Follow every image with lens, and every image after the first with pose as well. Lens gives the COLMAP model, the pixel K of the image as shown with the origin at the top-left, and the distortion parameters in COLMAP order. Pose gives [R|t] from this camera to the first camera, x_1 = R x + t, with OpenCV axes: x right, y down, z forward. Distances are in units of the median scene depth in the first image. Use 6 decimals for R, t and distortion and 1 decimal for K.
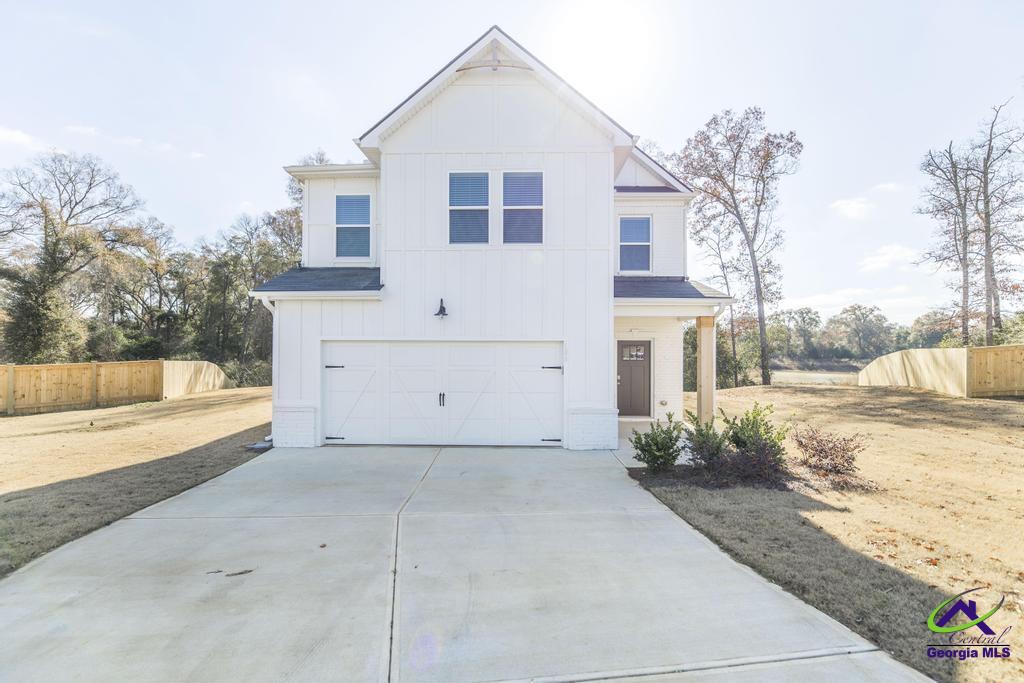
lens RADIAL K [[455.0, 0, 513.0], [0, 455.0, 345.3], [0, 0, 1]] dist [-0.000243, 0.001332]
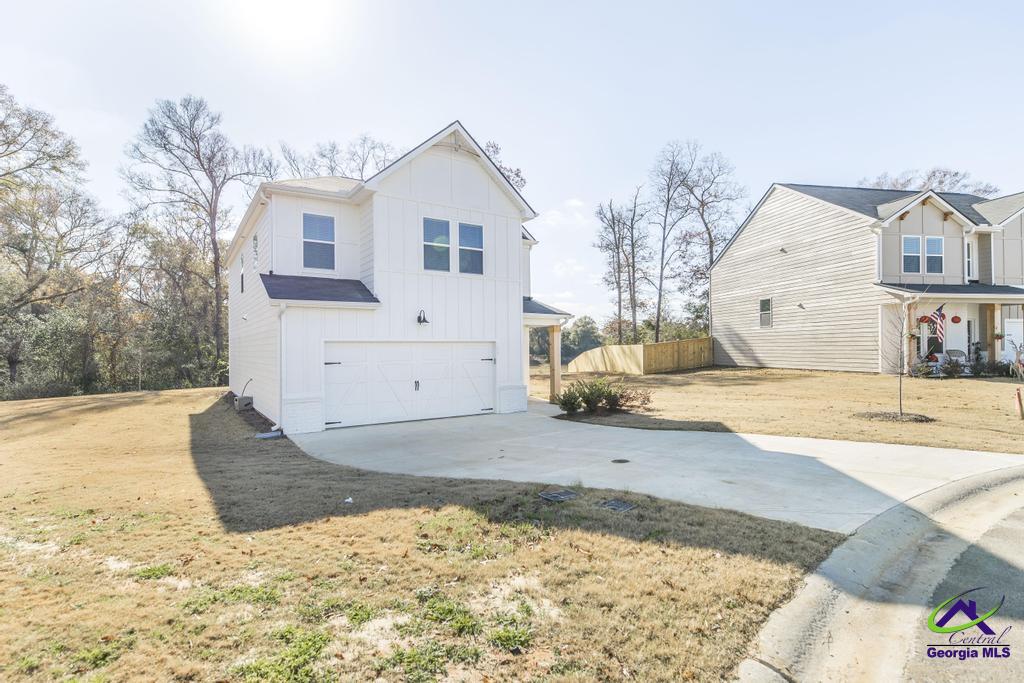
lens RADIAL K [[501.8, 0, 515.7], [0, 501.8, 338.6], [0, 0, 1]] dist [0.001402, 0.000047]
pose [[0.810067, 0.000712, 0.586338, -0.315516], [0.005448, 0.999947, -0.008741, -0.001544], [-0.586313, 0.010275, 0.810020, -0.144544]]
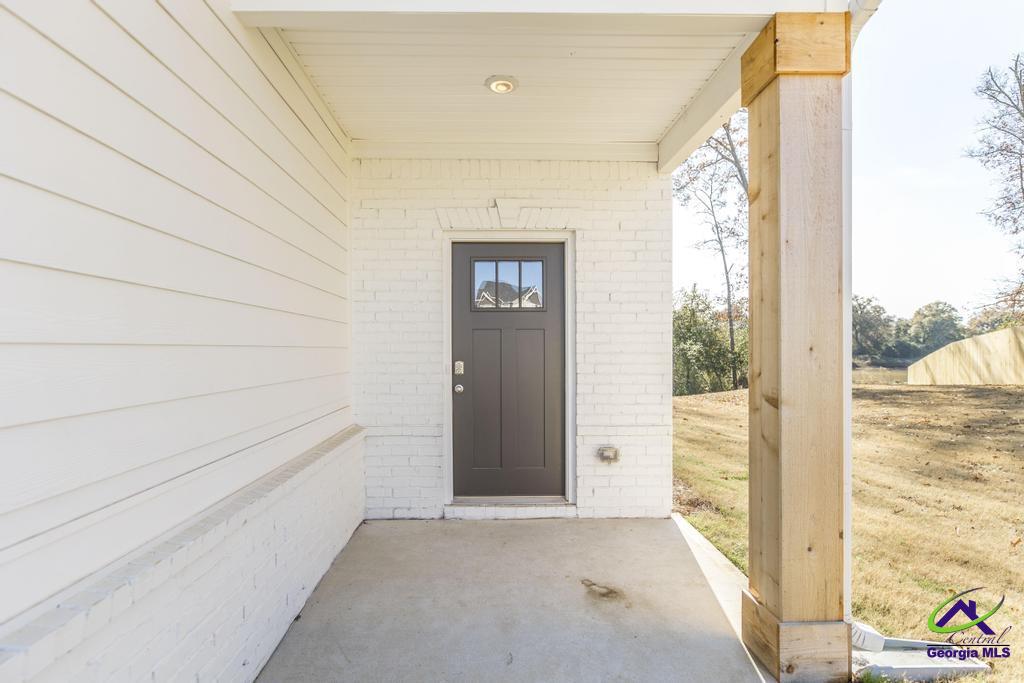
lens RADIAL K [[495.6, 0, 507.7], [0, 495.6, 348.3], [0, 0, 1]] dist [-0.001094, -0.000474]
pose [[0.998520, -0.004493, 0.054208, 0.134125], [0.003977, 0.999946, 0.009639, 0.030169], [-0.054248, -0.009409, 0.998483, 0.369356]]
